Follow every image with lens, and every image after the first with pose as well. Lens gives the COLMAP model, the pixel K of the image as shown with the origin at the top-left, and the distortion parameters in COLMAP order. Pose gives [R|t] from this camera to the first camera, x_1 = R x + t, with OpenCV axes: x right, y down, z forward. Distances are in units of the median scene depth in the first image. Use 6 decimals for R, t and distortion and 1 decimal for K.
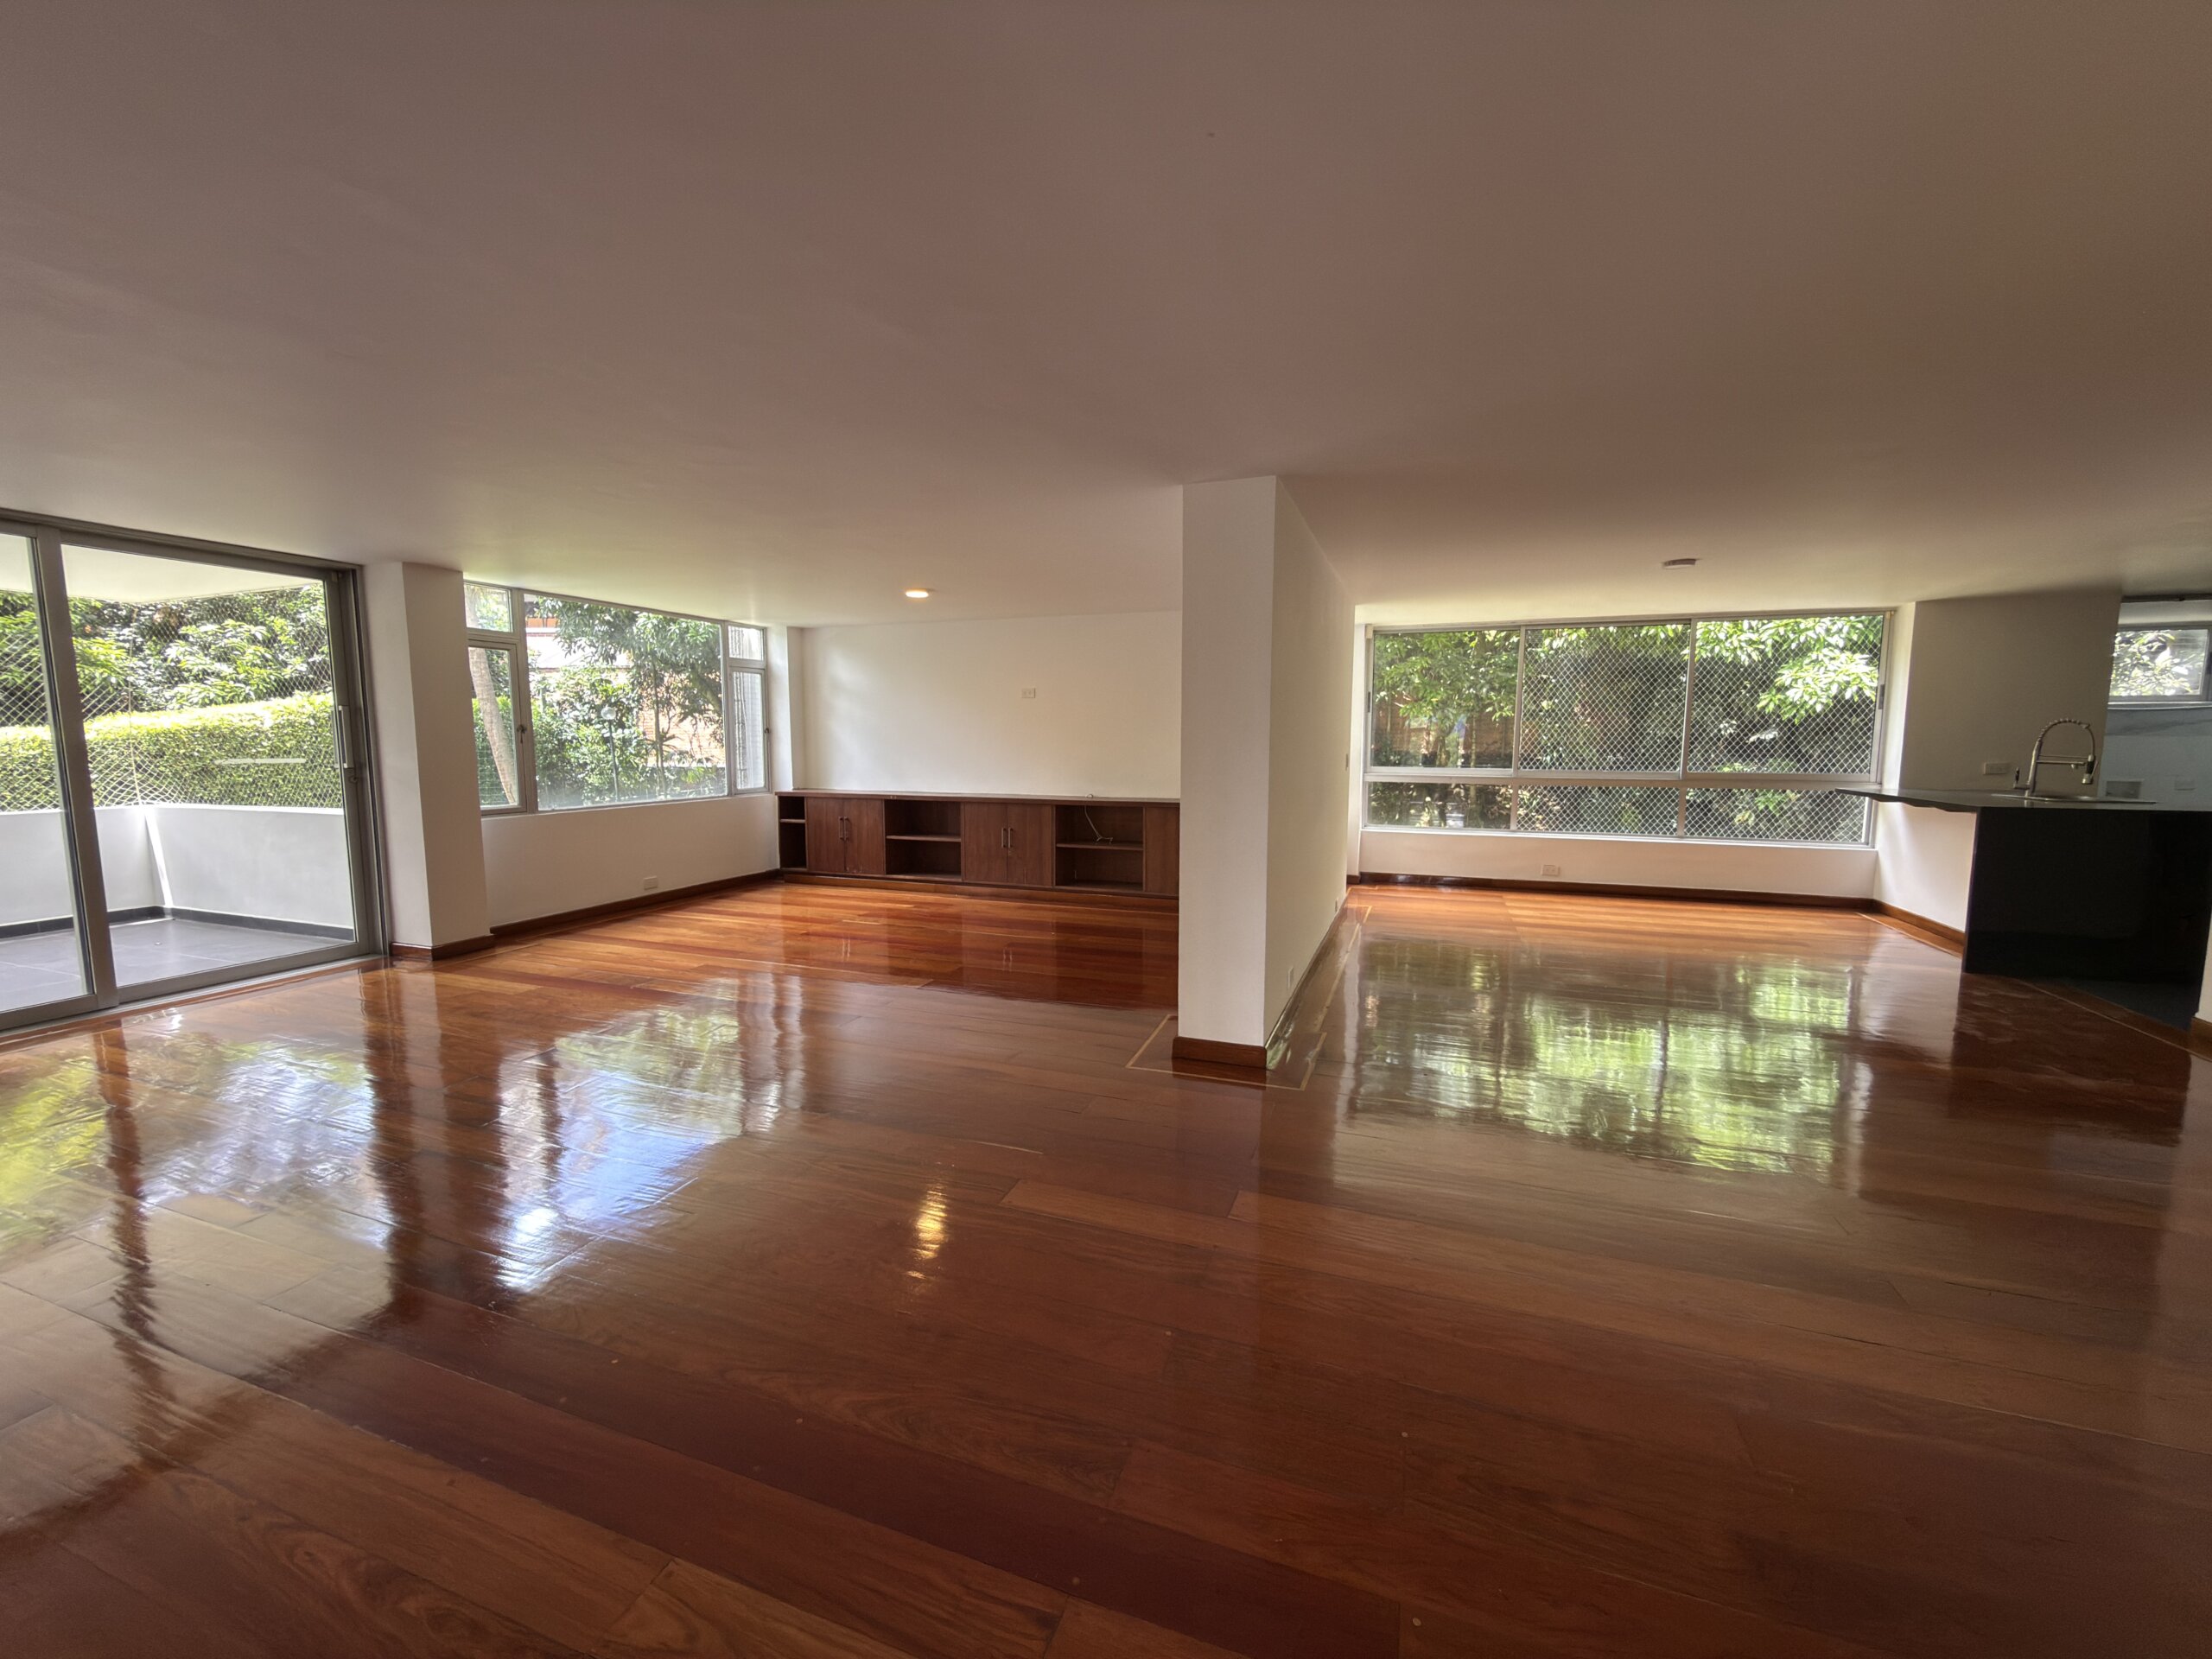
lens RADIAL K [[893.7, 0, 1097.9], [0, 893.7, 828.7], [0, 0, 1]] dist [-0.002516, -0.000121]
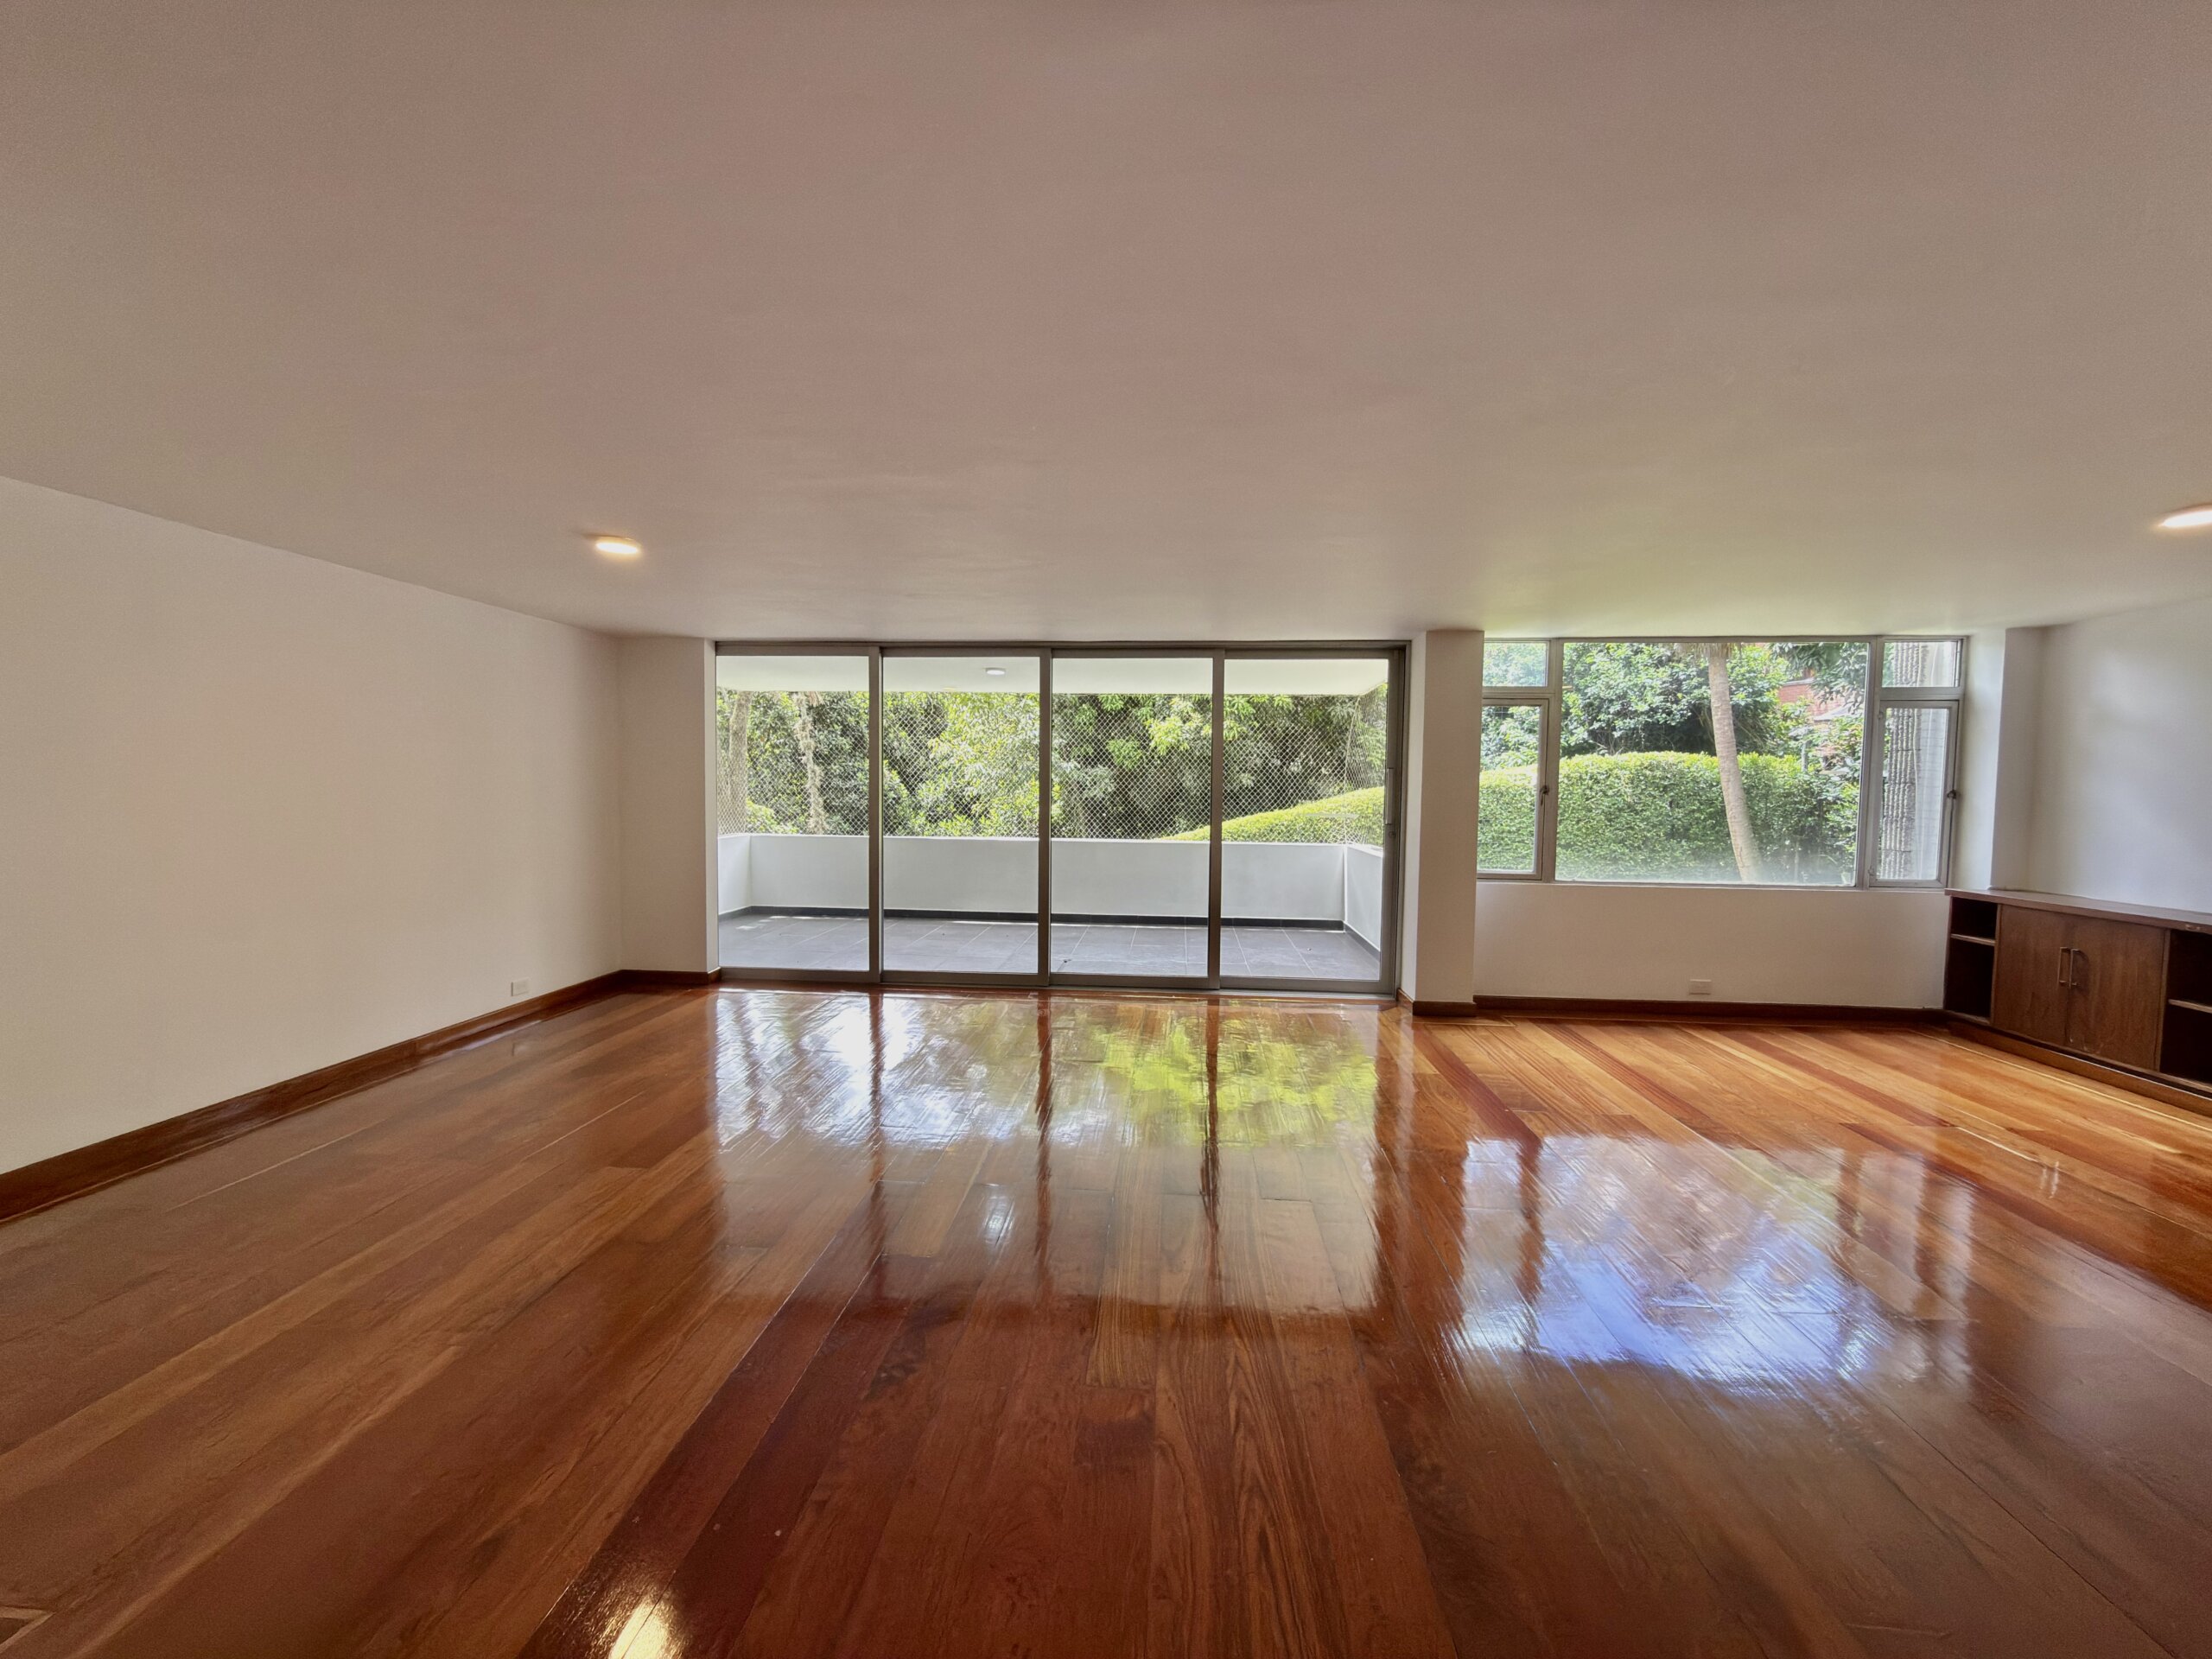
lens RADIAL K [[873.7, 0, 1104.9], [0, 873.7, 832.9], [0, 0, 1]] dist [-0.002762, -0.000288]
pose [[0.269886, 0.054875, -0.961327, 0.073703], [-0.111249, 0.993466, 0.025477, -0.030028], [0.956444, 0.100071, 0.274228, 0.243888]]
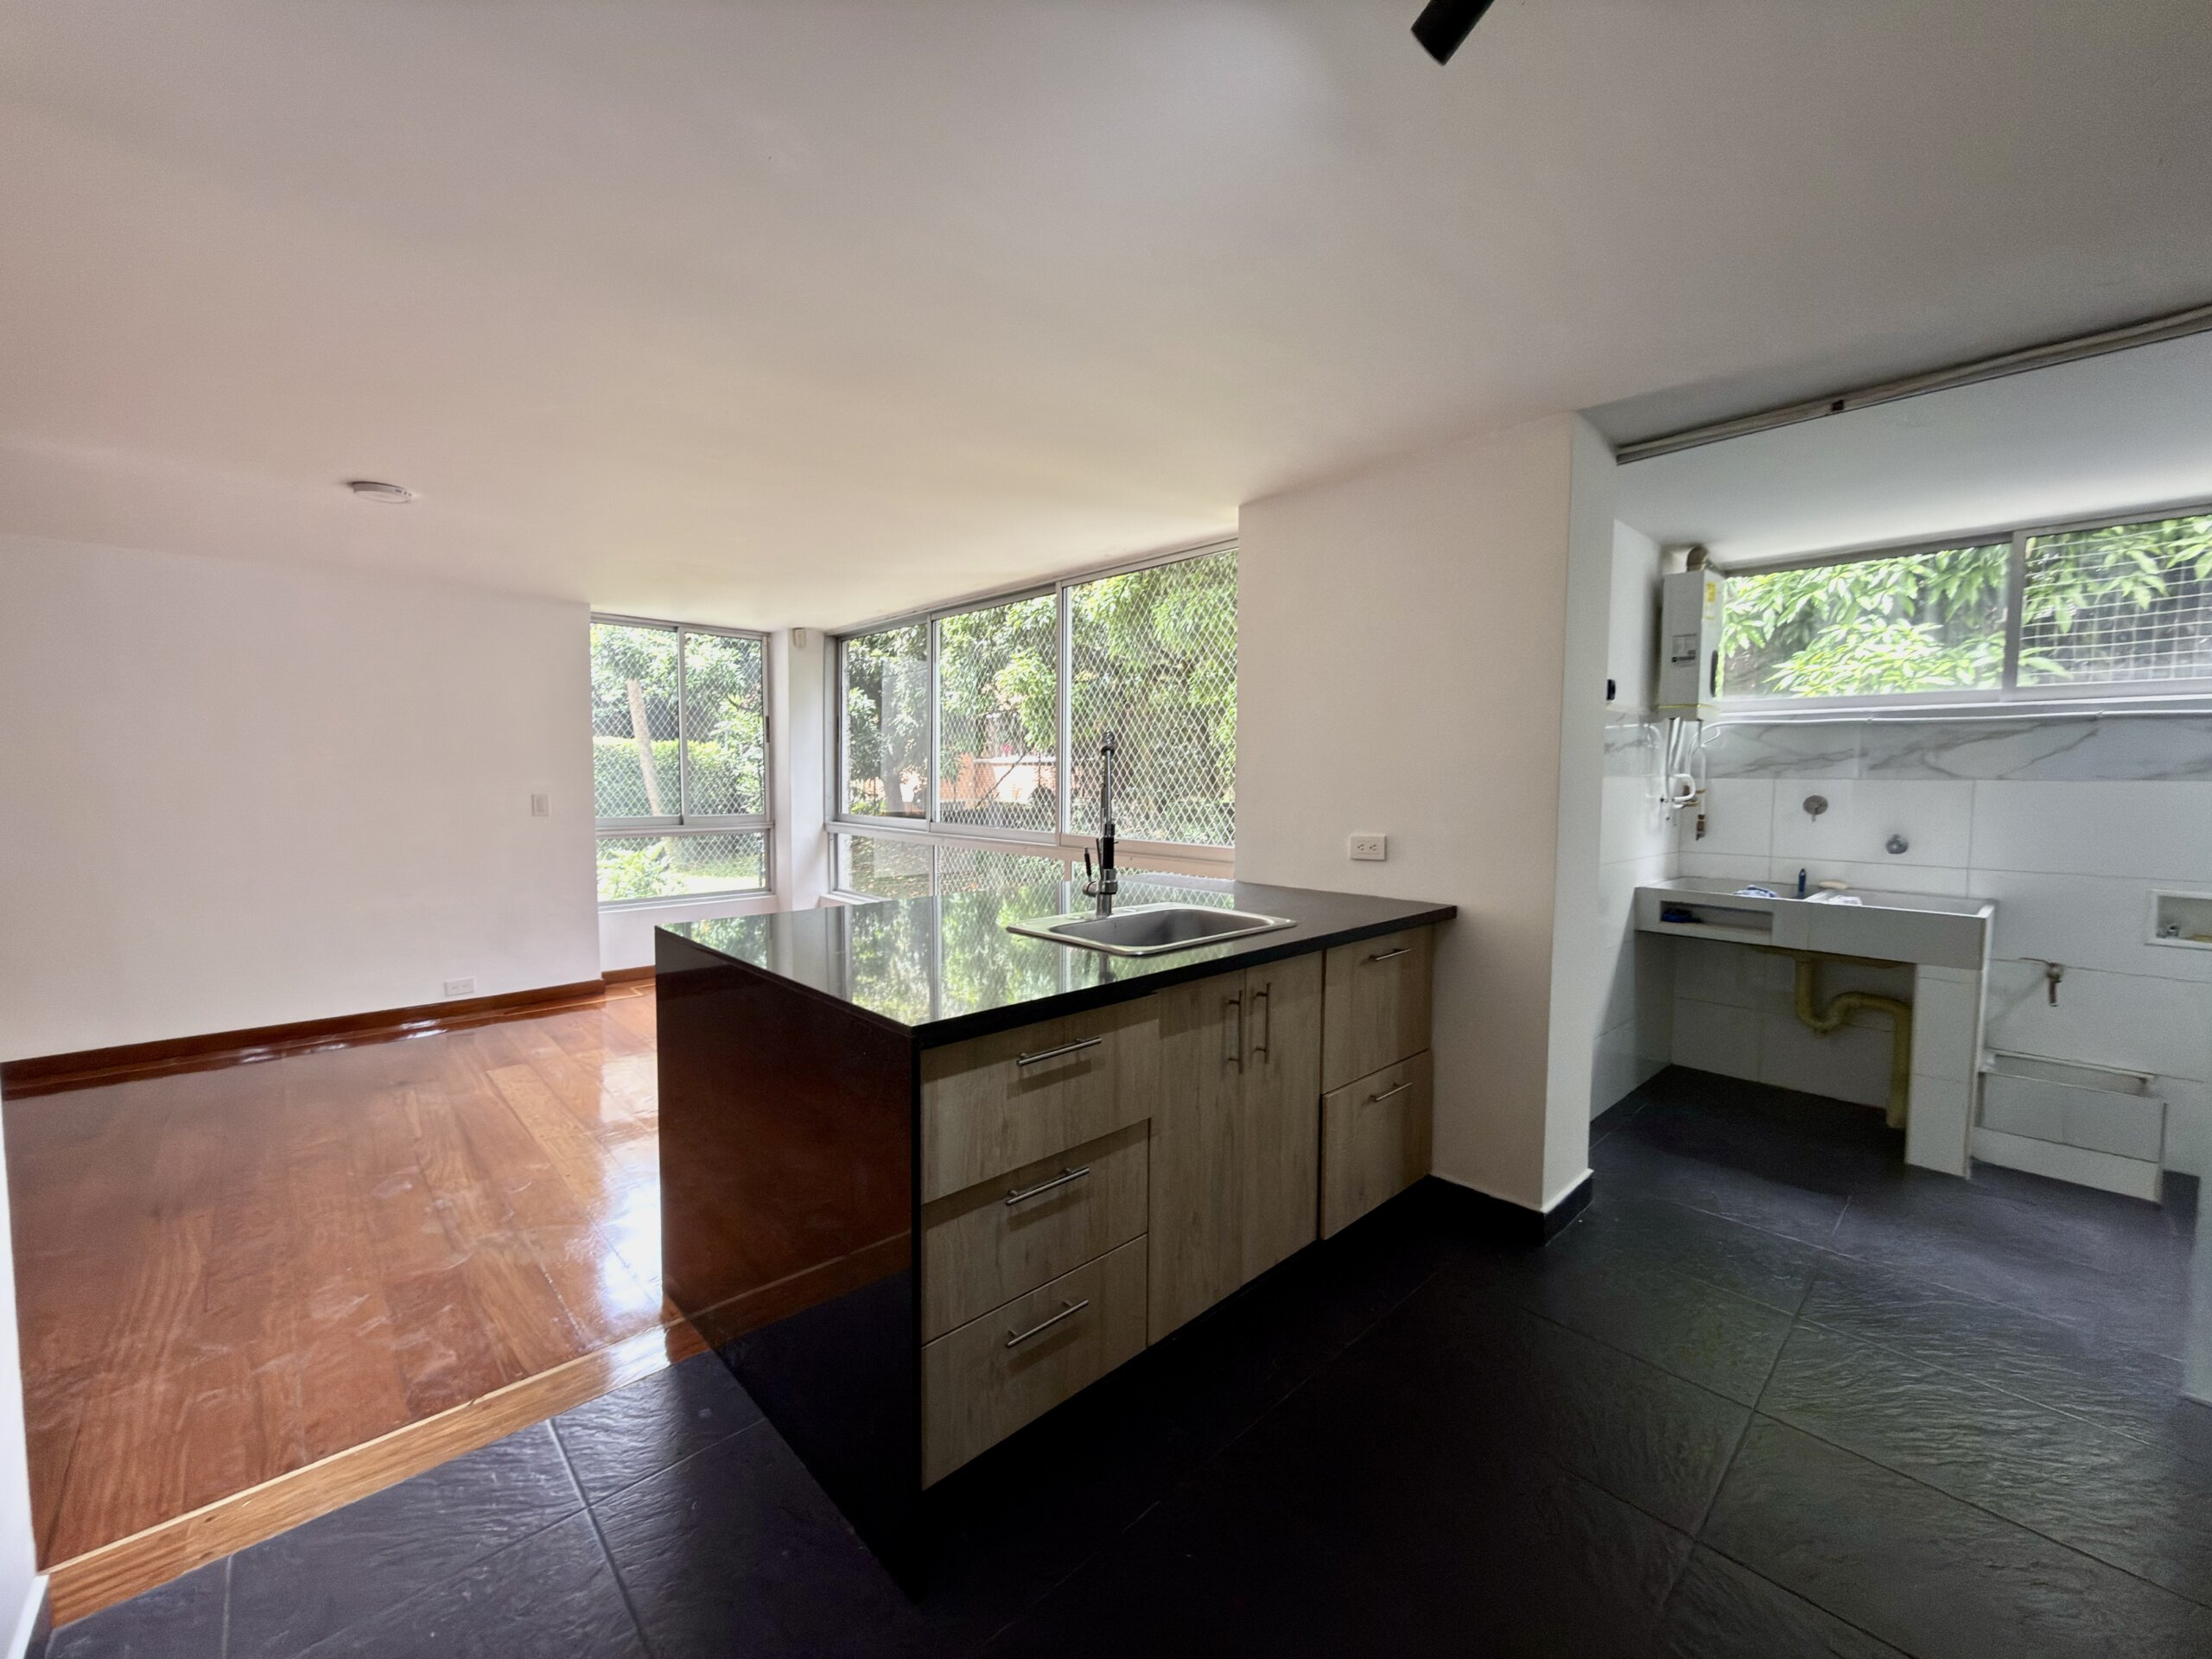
lens RADIAL K [[876.8, 0, 1106.0], [0, 876.8, 829.5], [0, 0, 1]] dist [-0.001446, 0.000227]
pose [[0.895574, 0.033626, -0.443641, 0.851772], [-0.052402, 0.998171, -0.030128, -0.046134], [0.441817, 0.050230, 0.895698, 0.436607]]
